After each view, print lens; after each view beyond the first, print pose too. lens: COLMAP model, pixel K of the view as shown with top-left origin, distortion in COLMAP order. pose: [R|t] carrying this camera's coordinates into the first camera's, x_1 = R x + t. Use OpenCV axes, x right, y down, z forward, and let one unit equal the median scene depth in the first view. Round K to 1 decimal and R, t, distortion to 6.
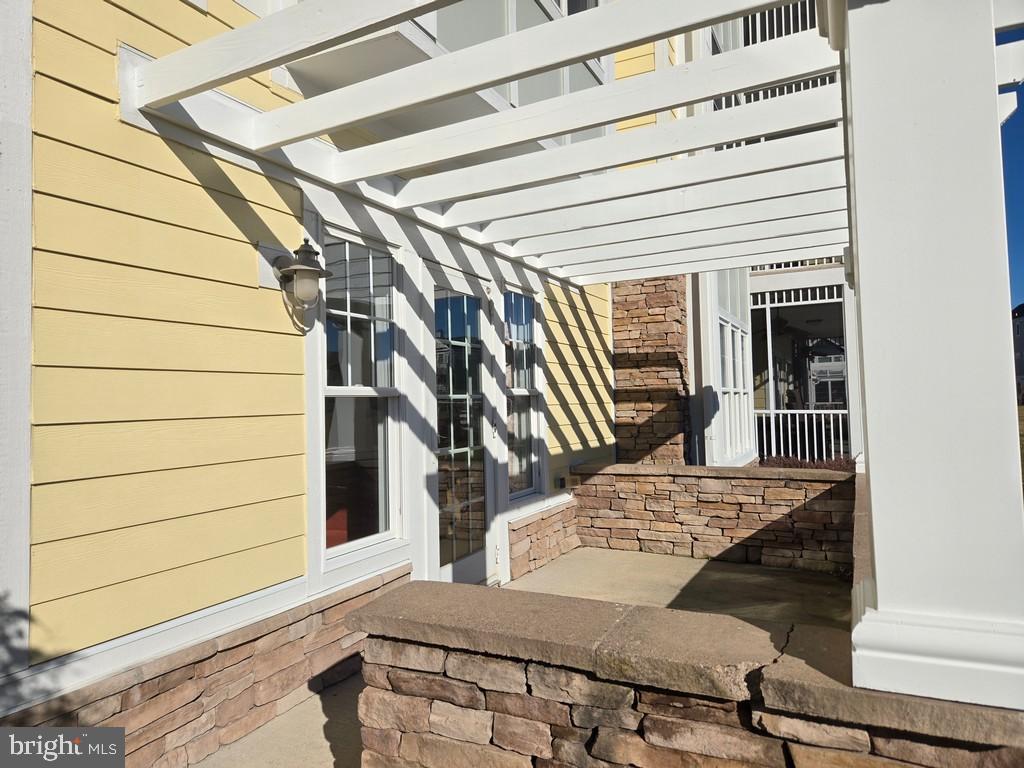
lens RADIAL K [[683.1, 0, 504.9], [0, 683.1, 377.9], [0, 0, 1]] dist [0.053978, -0.024651]
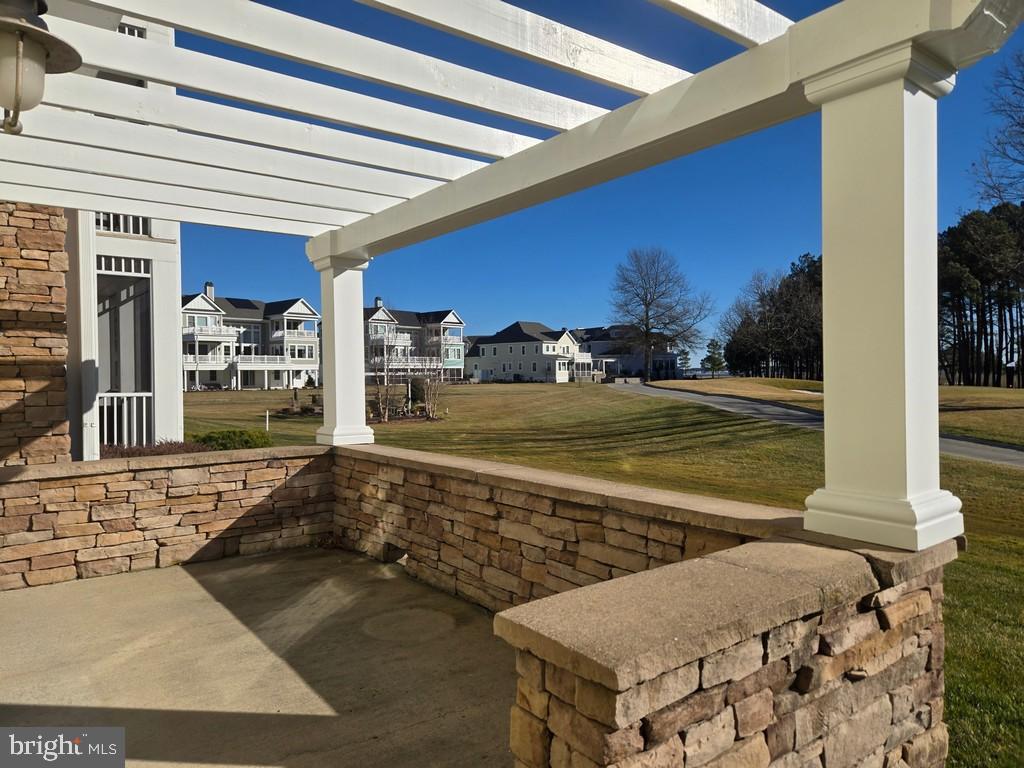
lens RADIAL K [[683.1, 0, 508.0], [0, 683.1, 384.8], [0, 0, 1]] dist [0.053978, -0.024651]
pose [[0.427733, 0.006731, 0.903880, -0.291344], [-0.031081, 0.999490, 0.007265, 0.025267], [-0.903371, -0.031201, 0.427724, 0.278901]]
